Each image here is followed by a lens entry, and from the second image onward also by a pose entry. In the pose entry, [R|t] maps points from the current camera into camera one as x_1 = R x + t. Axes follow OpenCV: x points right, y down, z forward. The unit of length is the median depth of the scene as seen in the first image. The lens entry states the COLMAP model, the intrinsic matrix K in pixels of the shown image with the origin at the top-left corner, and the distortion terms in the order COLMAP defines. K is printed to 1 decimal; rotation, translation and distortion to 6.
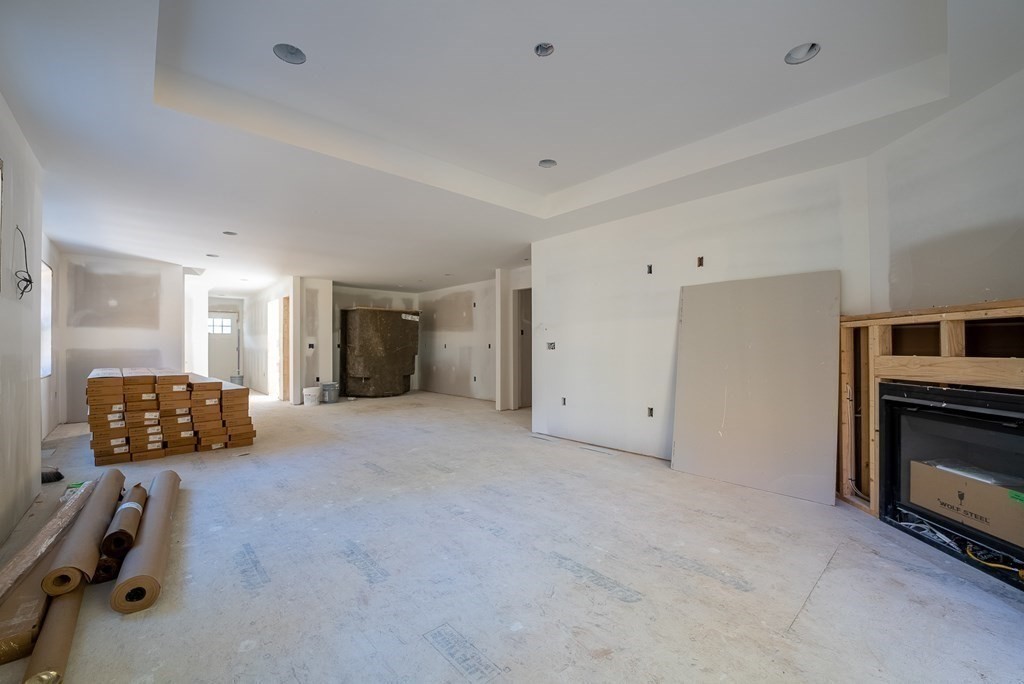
lens RADIAL K [[419.1, 0, 514.6], [0, 419.1, 343.9], [0, 0, 1]] dist [-0.023905, 0.001356]
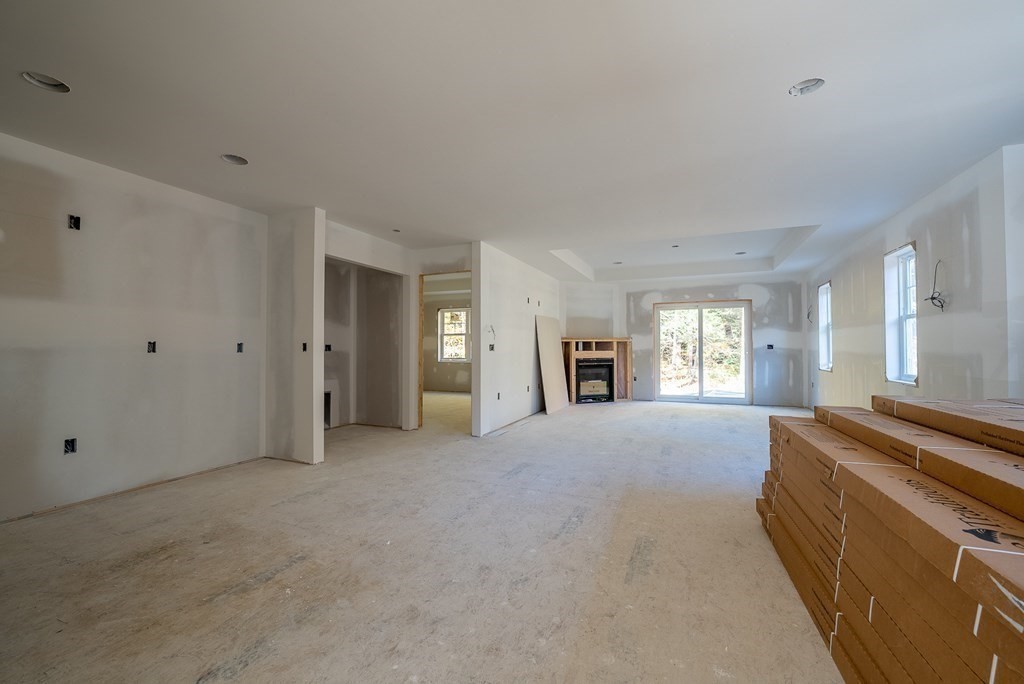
lens RADIAL K [[419.1, 0, 512.4], [0, 419.1, 346.1], [0, 0, 1]] dist [-0.023905, 0.001356]
pose [[-0.413557, 0.007983, 0.910443, -1.823184], [-0.002862, 0.999945, -0.010068, 0.024597], [-0.910474, -0.006770, -0.413511, 2.793734]]
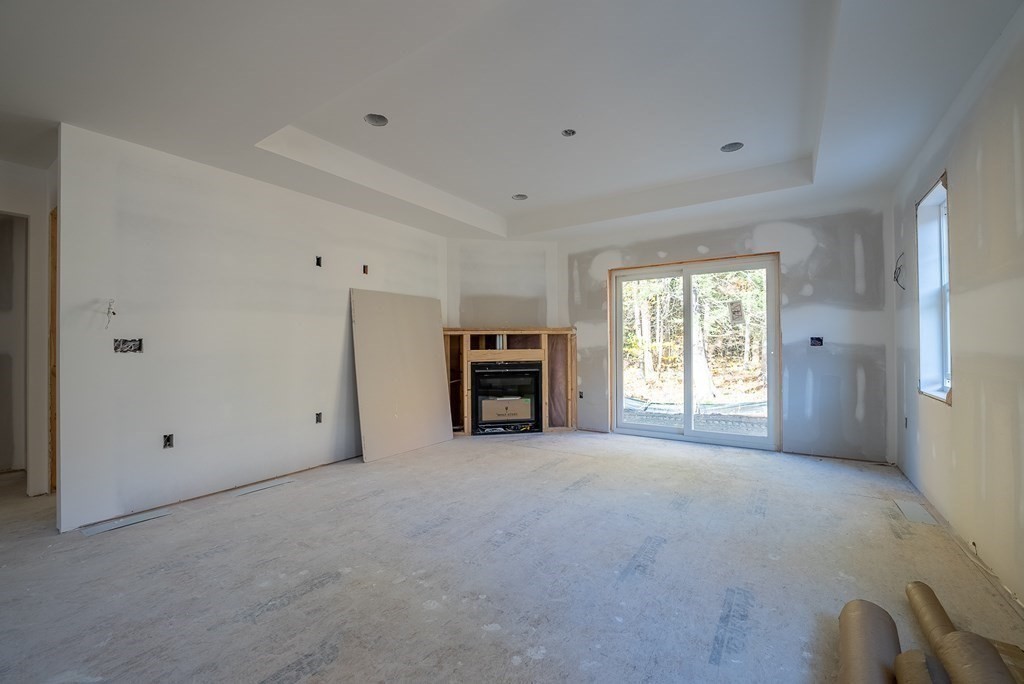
lens RADIAL K [[419.1, 0, 513.2], [0, 419.1, 345.1], [0, 0, 1]] dist [-0.023905, 0.001356]
pose [[-0.245521, 0.003316, 0.969386, -1.065382], [0.000852, 0.999995, -0.003205, 0.012168], [-0.969391, 0.000039, -0.245523, 1.307725]]
